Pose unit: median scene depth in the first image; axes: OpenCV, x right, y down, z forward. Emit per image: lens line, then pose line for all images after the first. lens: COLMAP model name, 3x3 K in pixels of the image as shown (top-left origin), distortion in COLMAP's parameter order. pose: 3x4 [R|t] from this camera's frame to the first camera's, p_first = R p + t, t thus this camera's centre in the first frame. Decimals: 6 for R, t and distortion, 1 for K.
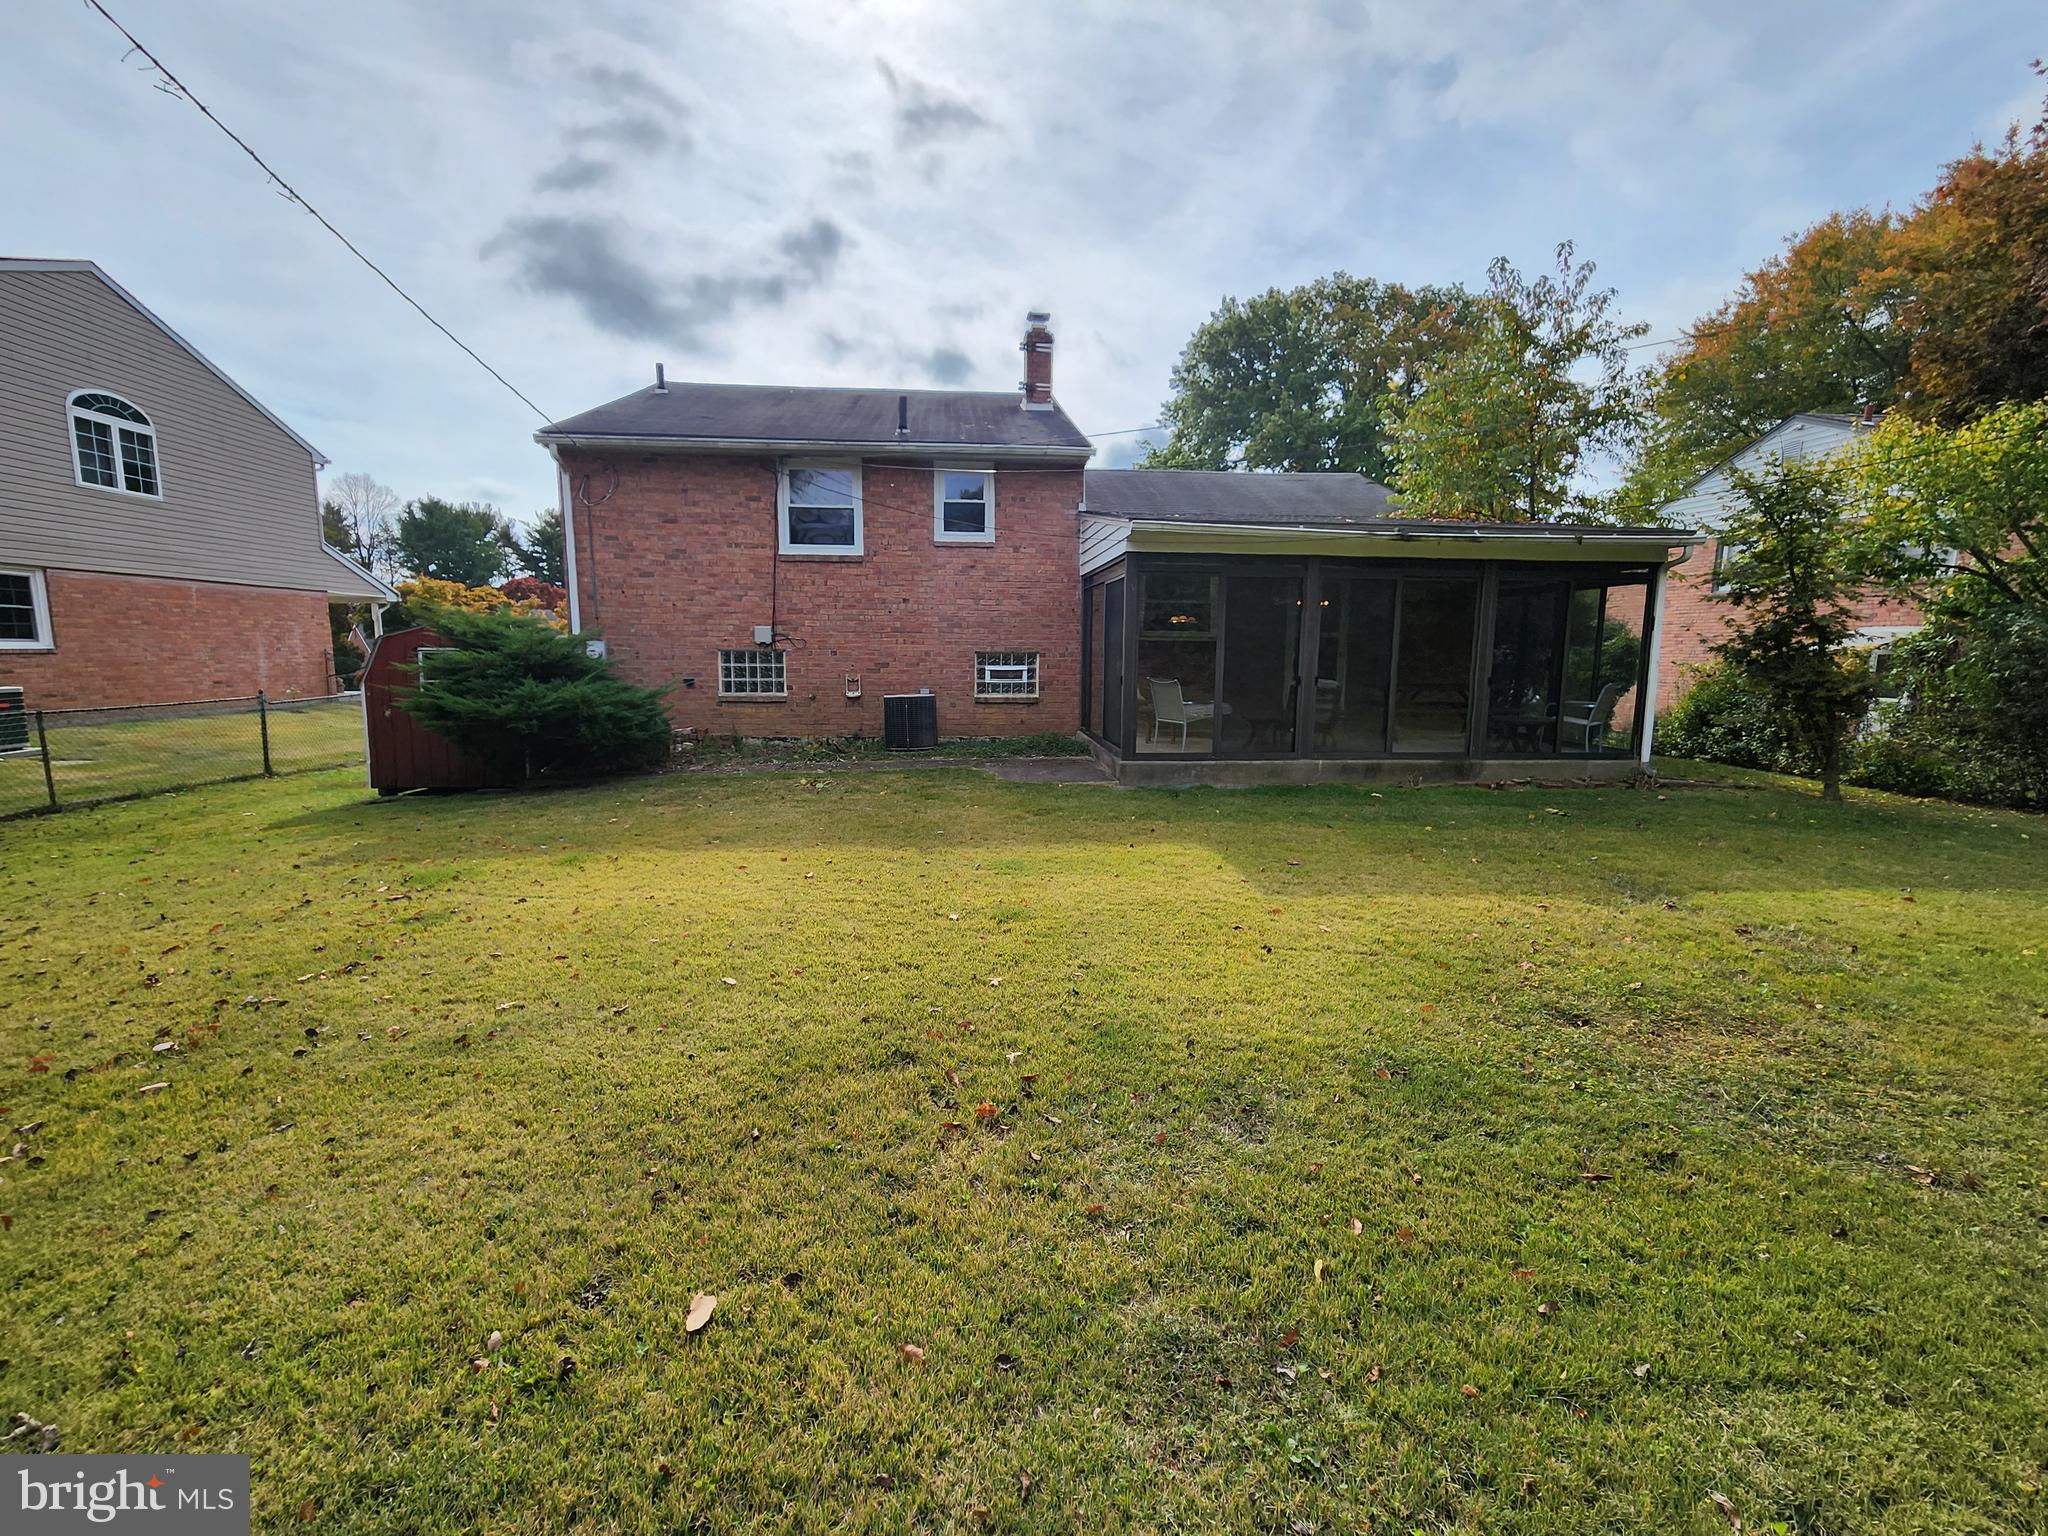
lens RADIAL K [[793.5, 0, 1021.0], [0, 793.5, 745.9], [0, 0, 1]] dist [-0.003095, -0.000208]
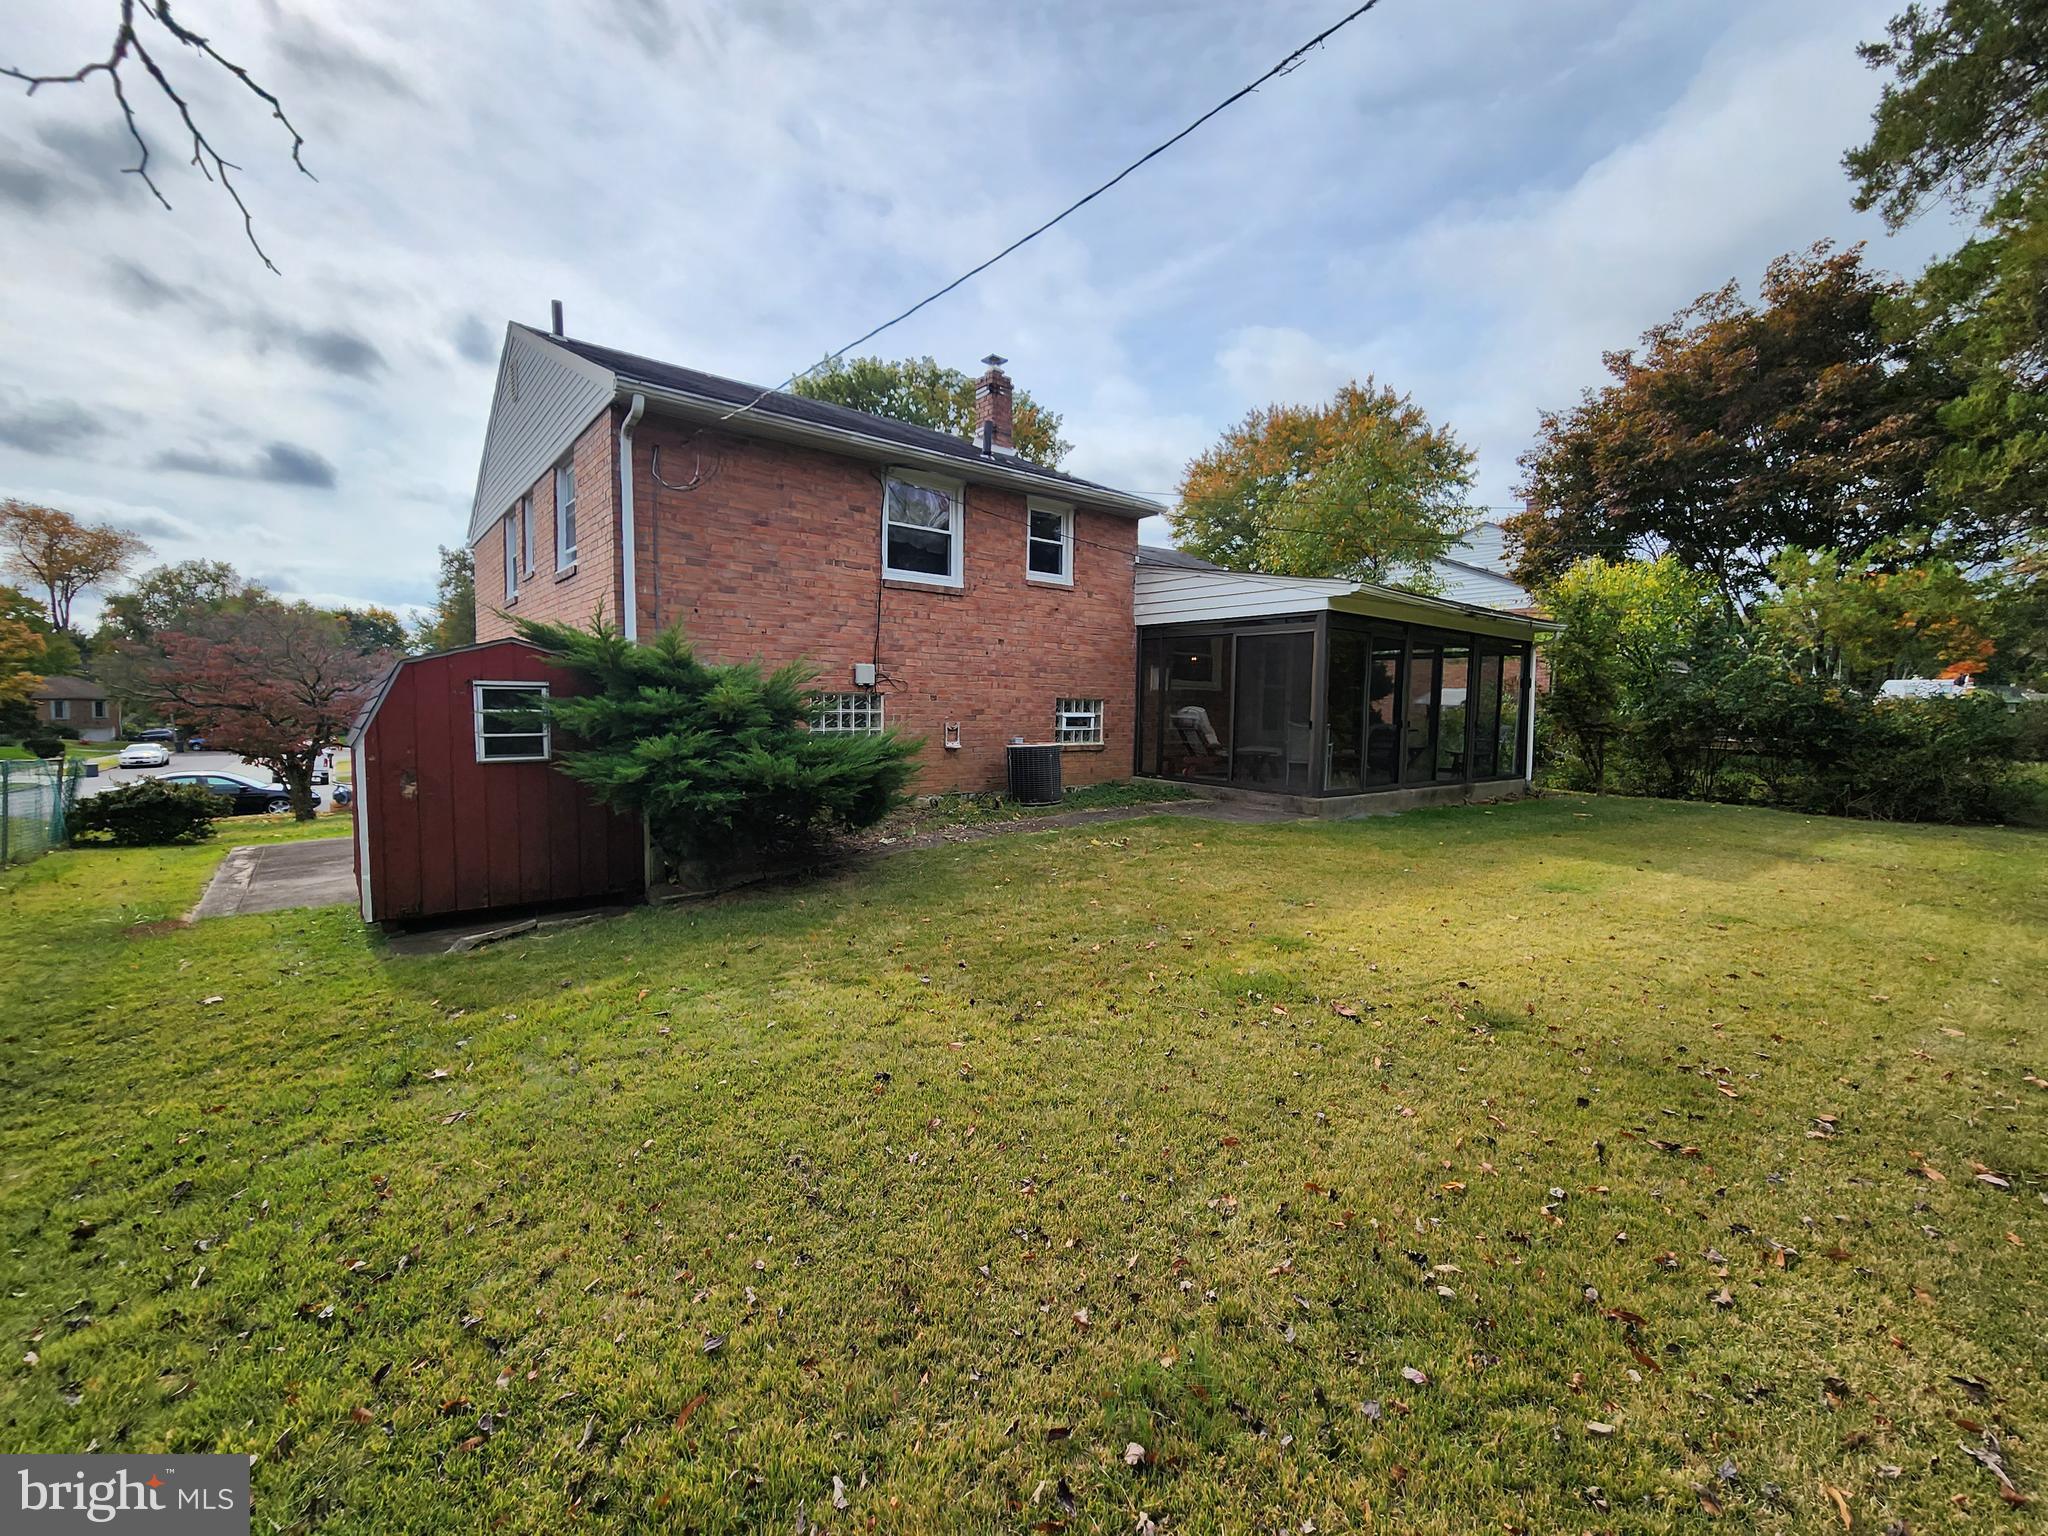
lens RADIAL K [[791.2, 0, 1024.0], [0, 791.2, 768.0], [0, 0, 1]] dist [-0.014526, 0.000004]
pose [[0.846052, -0.036184, 0.531871, -0.609124], [0.056263, 0.998182, -0.021591, -0.016443], [-0.530123, 0.048192, 0.846550, 0.221238]]
